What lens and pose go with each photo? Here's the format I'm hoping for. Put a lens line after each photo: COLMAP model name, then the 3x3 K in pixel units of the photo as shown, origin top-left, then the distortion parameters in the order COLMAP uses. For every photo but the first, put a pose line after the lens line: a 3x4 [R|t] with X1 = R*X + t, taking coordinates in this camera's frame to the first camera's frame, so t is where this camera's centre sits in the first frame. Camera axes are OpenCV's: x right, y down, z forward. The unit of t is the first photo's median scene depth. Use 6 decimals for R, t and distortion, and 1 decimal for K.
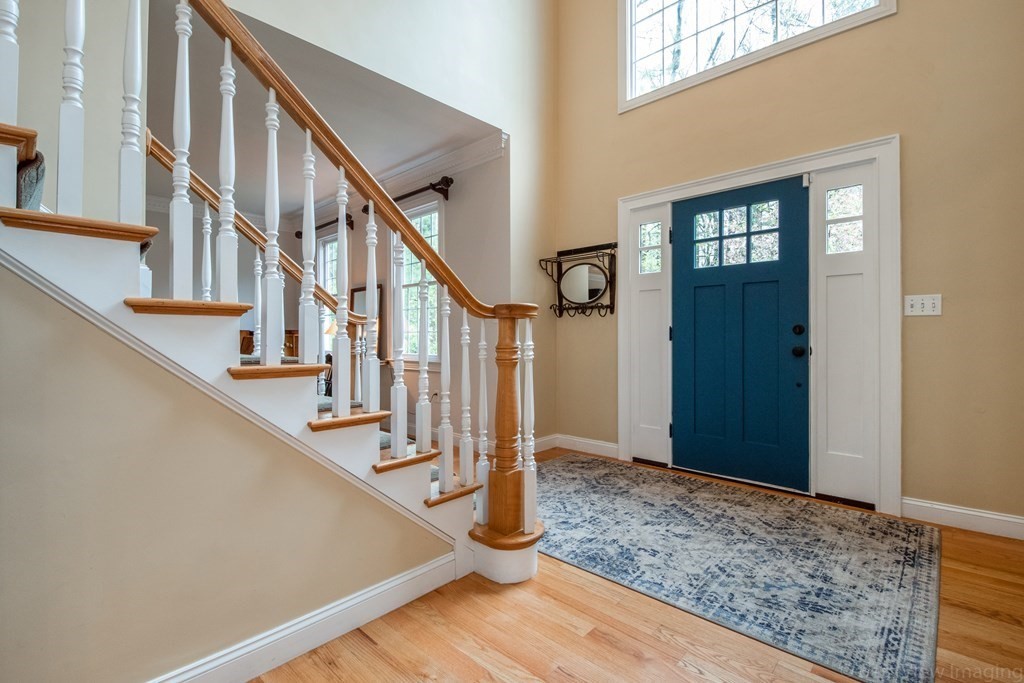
lens RADIAL K [[451.2, 0, 522.3], [0, 451.2, 335.7], [0, 0, 1]] dist [0.018182, -0.012309]
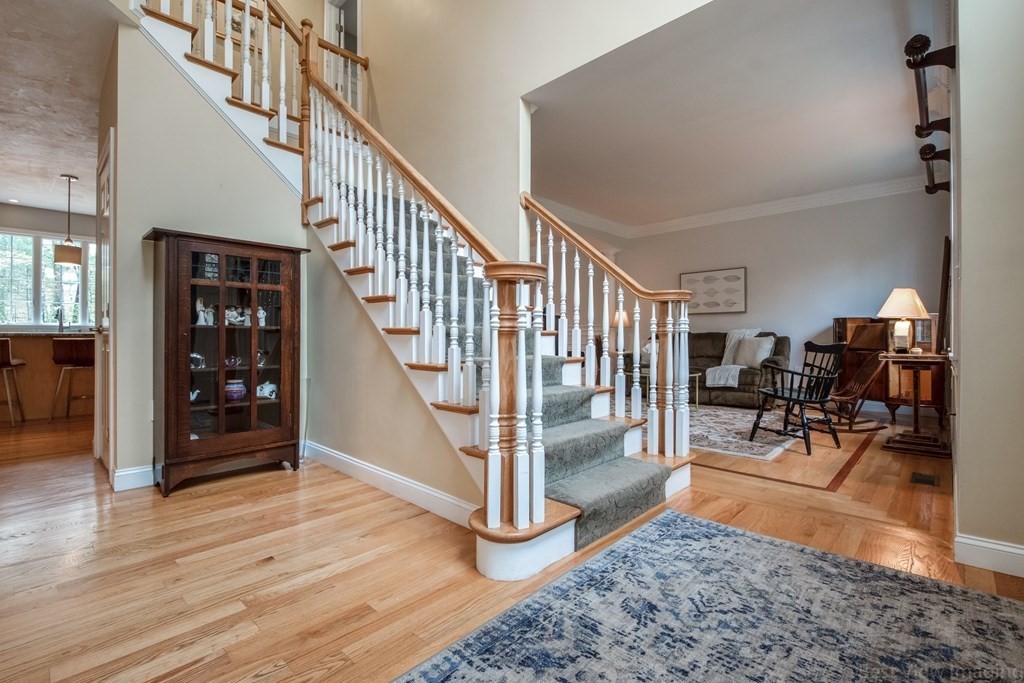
lens RADIAL K [[451.2, 0, 513.6], [0, 451.2, 340.5], [0, 0, 1]] dist [0.018182, -0.012309]
pose [[-0.012943, 0.001659, -0.999915, 0.564292], [0.002551, 0.999995, 0.001626, 0.053072], [0.999913, -0.002530, -0.012947, 0.681573]]
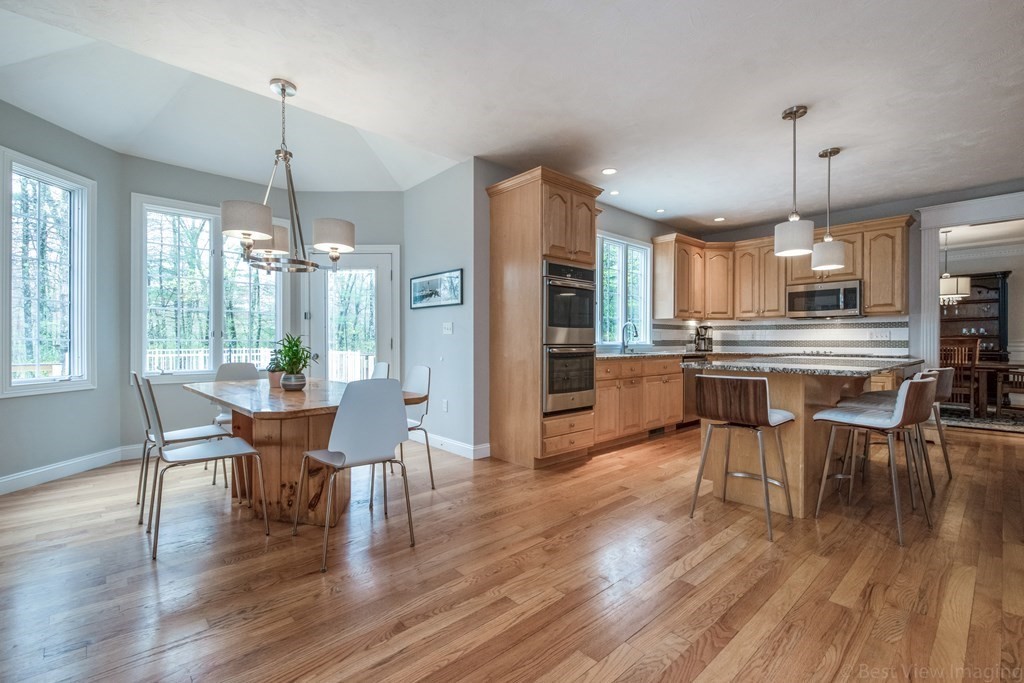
lens RADIAL K [[451.2, 0, 503.8], [0, 451.2, 345.7], [0, 0, 1]] dist [0.018182, -0.012309]
pose [[-0.086184, 0.001903, -0.996277, 0.163419], [0.006864, 0.999976, 0.001317, -0.024694], [0.996256, -0.006725, -0.086195, -1.911192]]
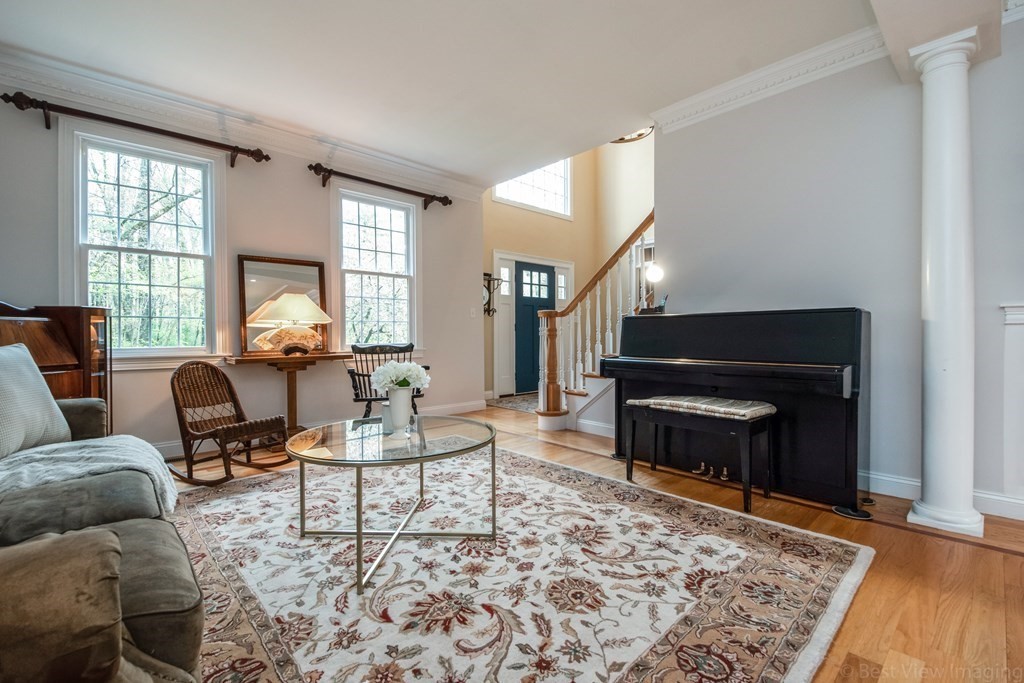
lens RADIAL K [[451.2, 0, 528.3], [0, 451.2, 339.8], [0, 0, 1]] dist [0.018182, -0.012309]
pose [[0.049116, -0.015251, 0.998677, -1.929585], [0.000410, 0.999884, 0.015250, 0.023852], [-0.998793, -0.000339, 0.049117, 0.997806]]
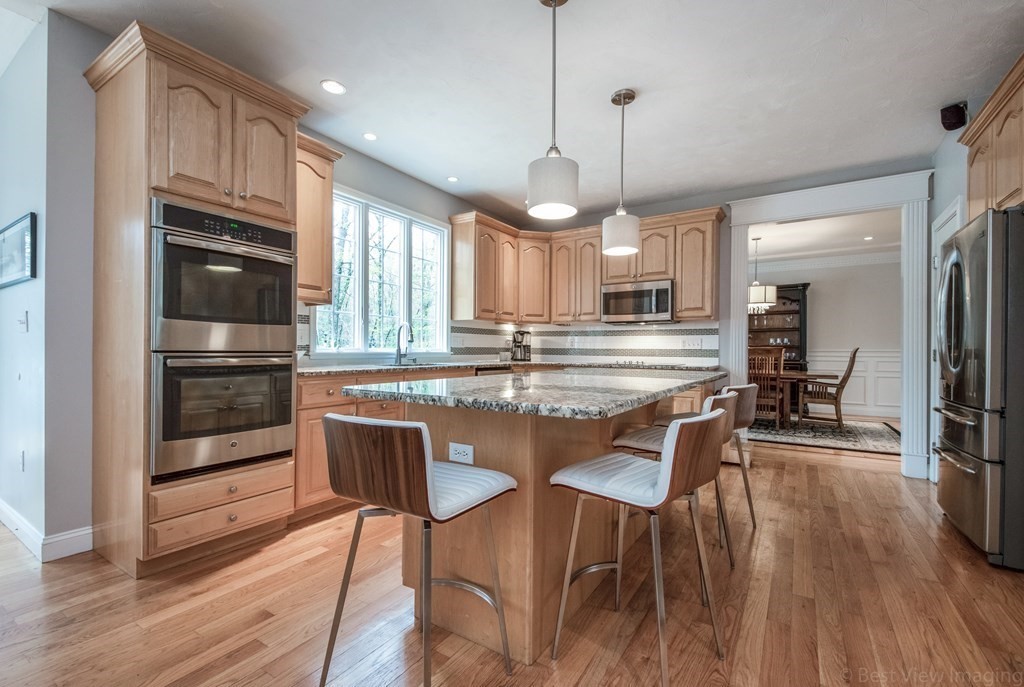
lens RADIAL K [[452.7, 0, 513.4], [0, 452.7, 350.9], [0, 0, 1]] dist [0.029819, -0.008307]
pose [[0.188257, -0.003688, -0.982113, -0.290485], [0.001607, 0.999993, -0.003447, -0.022654], [0.982118, -0.000929, 0.188262, -1.512649]]
